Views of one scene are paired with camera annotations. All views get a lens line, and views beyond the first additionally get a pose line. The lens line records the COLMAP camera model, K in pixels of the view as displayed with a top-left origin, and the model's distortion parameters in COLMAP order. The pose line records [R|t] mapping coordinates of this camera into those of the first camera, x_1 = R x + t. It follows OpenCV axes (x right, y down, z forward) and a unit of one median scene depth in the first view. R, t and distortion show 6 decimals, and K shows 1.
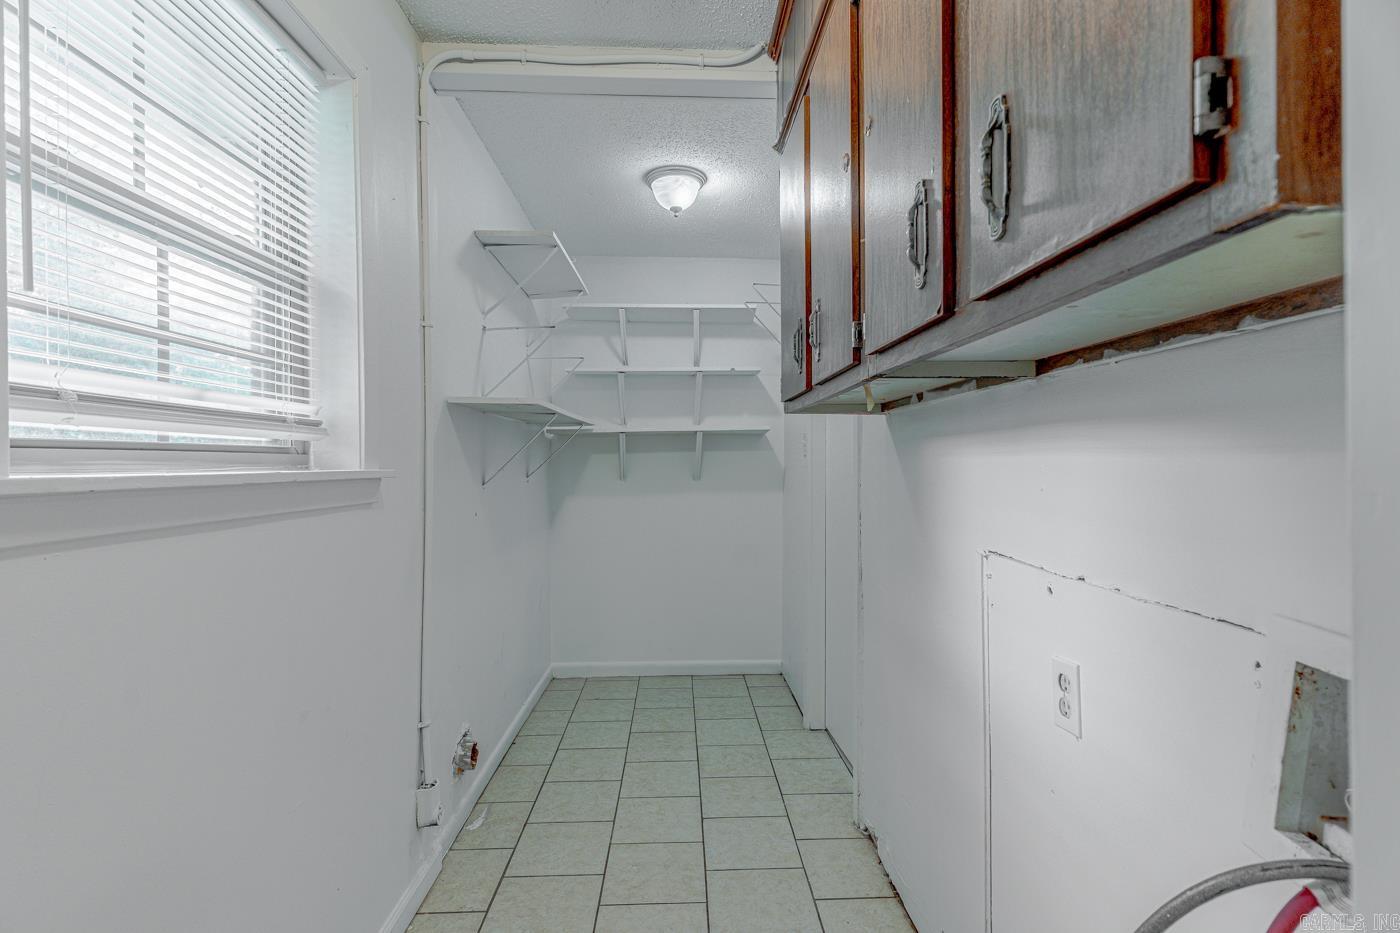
lens RADIAL K [[671.0, 0, 702.3], [0, 671.0, 459.1], [0, 0, 1]] dist [0.003038, 0.000332]
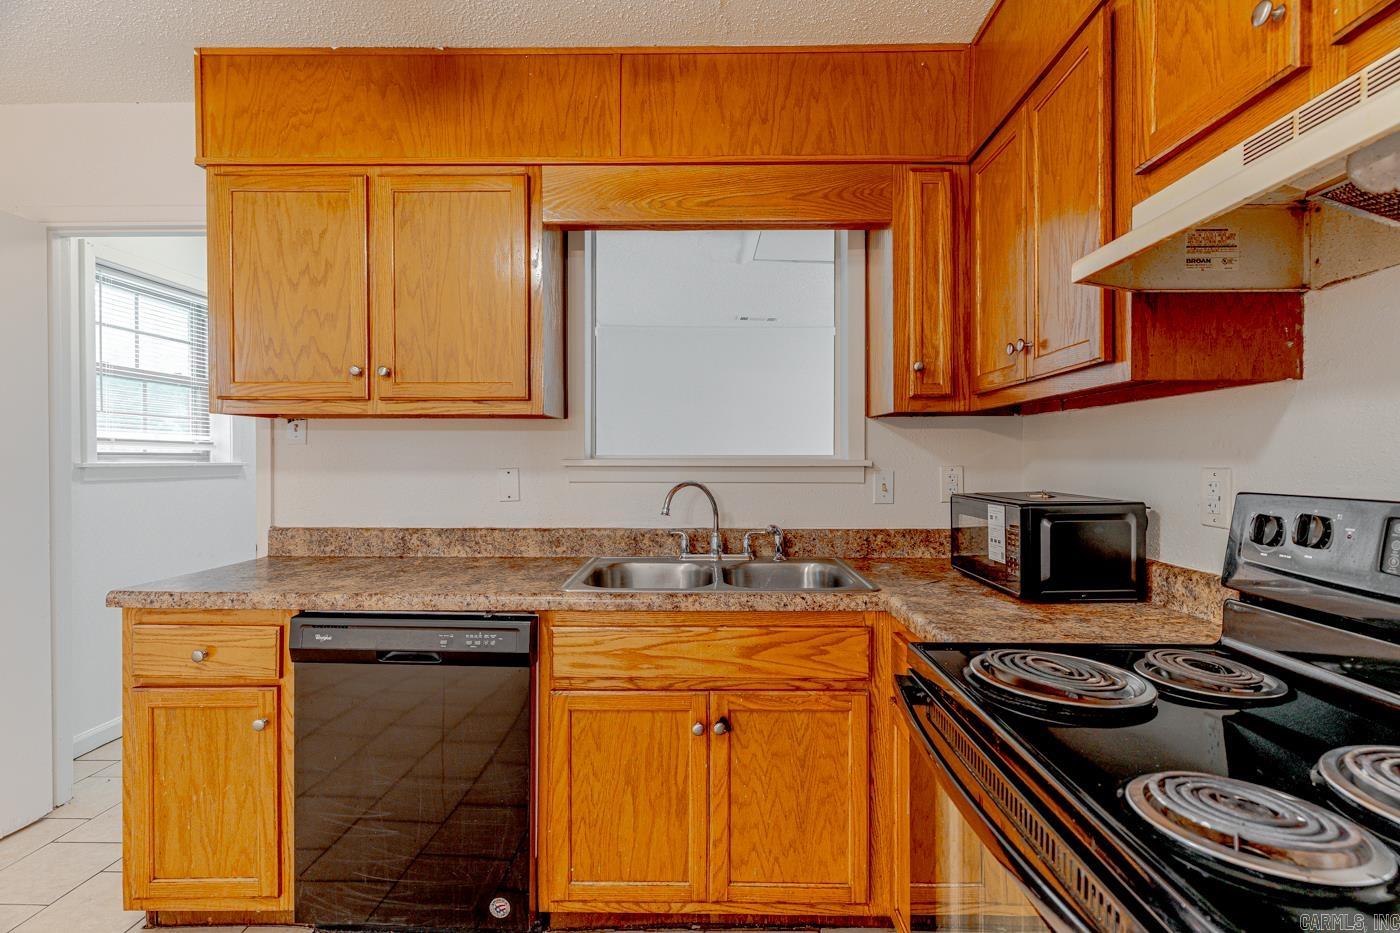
lens RADIAL K [[671.0, 0, 699.6], [0, 671.0, 459.2], [0, 0, 1]] dist [0.003038, 0.000332]
pose [[0.999032, 0.005459, -0.043649, 0.557303], [-0.005185, 0.999966, 0.006380, -0.008200], [0.043682, -0.006148, 0.999027, -0.582765]]
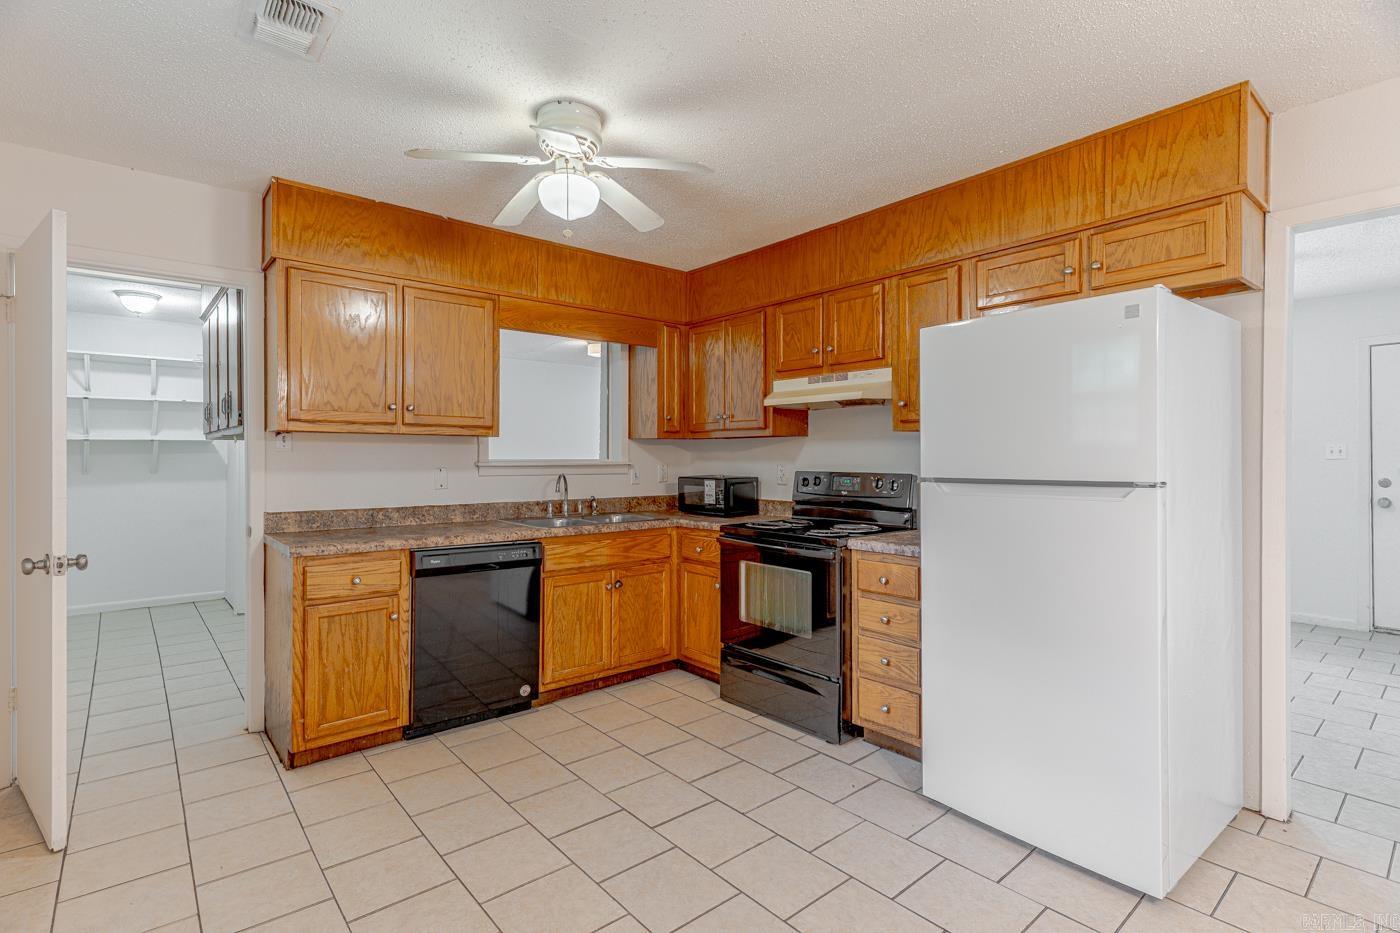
lens RADIAL K [[671.0, 0, 696.3], [0, 671.0, 455.8], [0, 0, 1]] dist [0.003038, 0.000332]
pose [[0.784437, 0.007250, 0.620167, 0.012660], [-0.007757, 0.999968, -0.001877, -0.012790], [-0.620161, -0.003338, 0.784468, -0.985941]]
